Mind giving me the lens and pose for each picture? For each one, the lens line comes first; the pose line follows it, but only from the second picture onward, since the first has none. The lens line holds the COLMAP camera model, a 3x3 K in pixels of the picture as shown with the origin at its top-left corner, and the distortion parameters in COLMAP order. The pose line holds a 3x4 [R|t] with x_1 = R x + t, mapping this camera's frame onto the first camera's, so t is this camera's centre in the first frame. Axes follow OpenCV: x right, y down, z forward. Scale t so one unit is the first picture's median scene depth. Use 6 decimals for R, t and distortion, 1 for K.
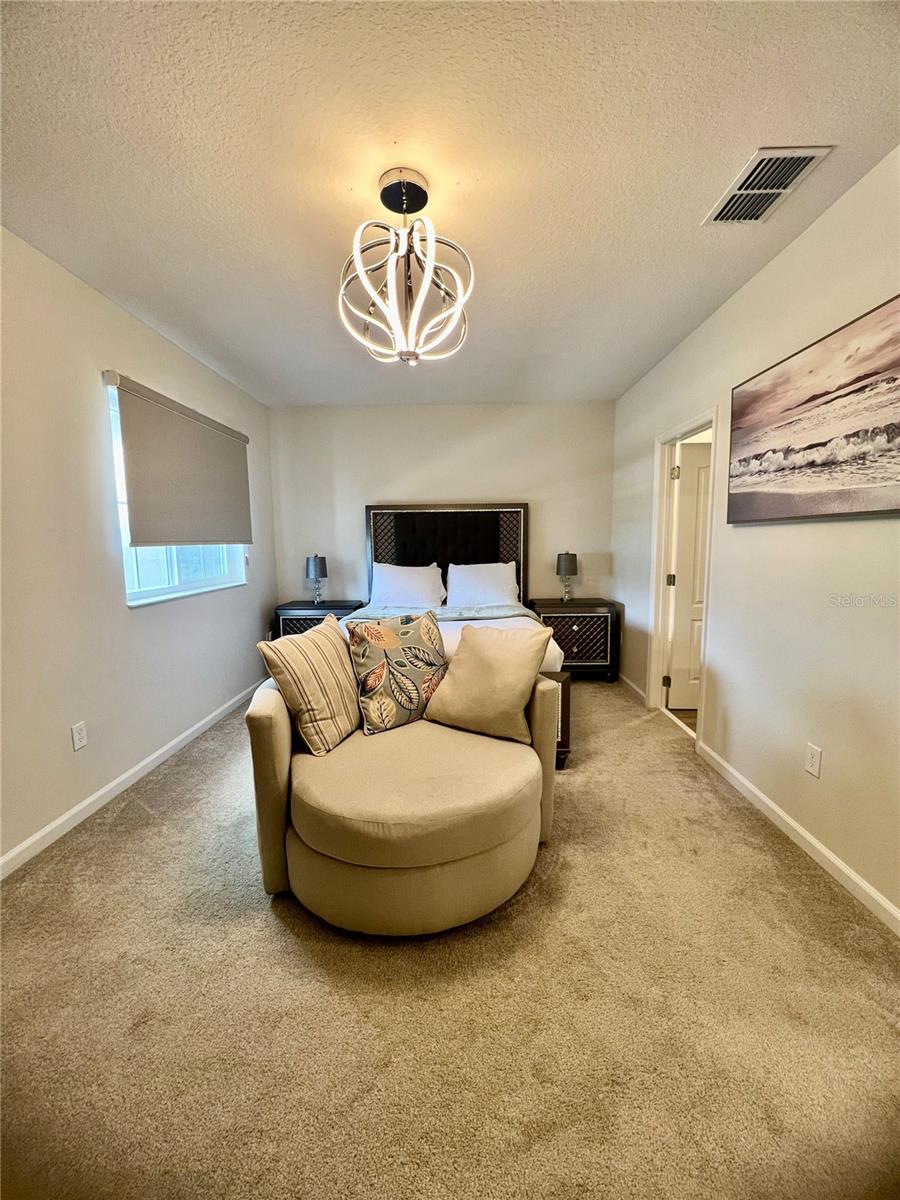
lens RADIAL K [[484.7, 0, 455.5], [0, 484.7, 600.2], [0, 0, 1]] dist [-0.004677, 0.000968]
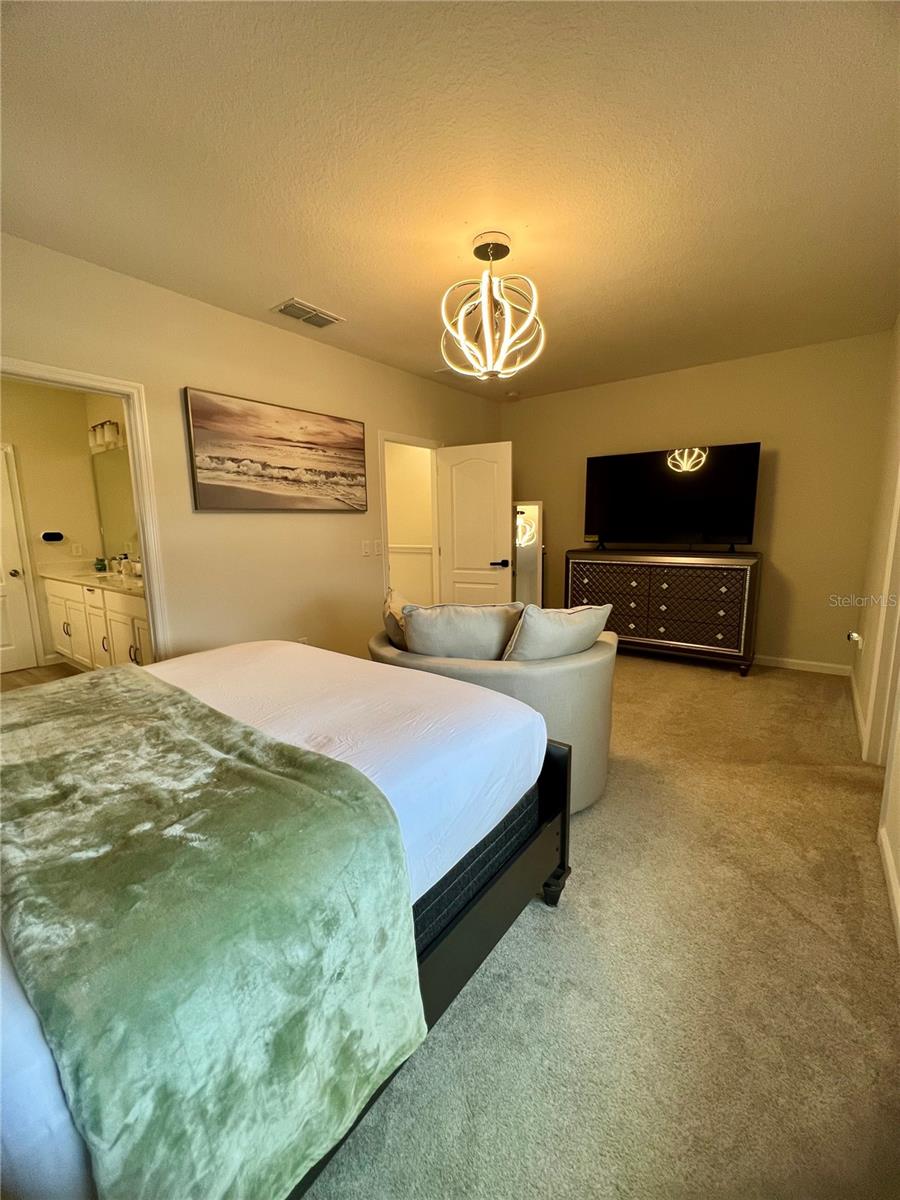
lens RADIAL K [[484.7, 0, 455.5], [0, 484.7, 598.7], [0, 0, 1]] dist [-0.004677, 0.000968]
pose [[-0.811187, -0.071382, 0.580414, -0.728557], [0.092422, 0.964399, 0.247776, -0.224730], [-0.577438, 0.254635, -0.775710, 1.958624]]
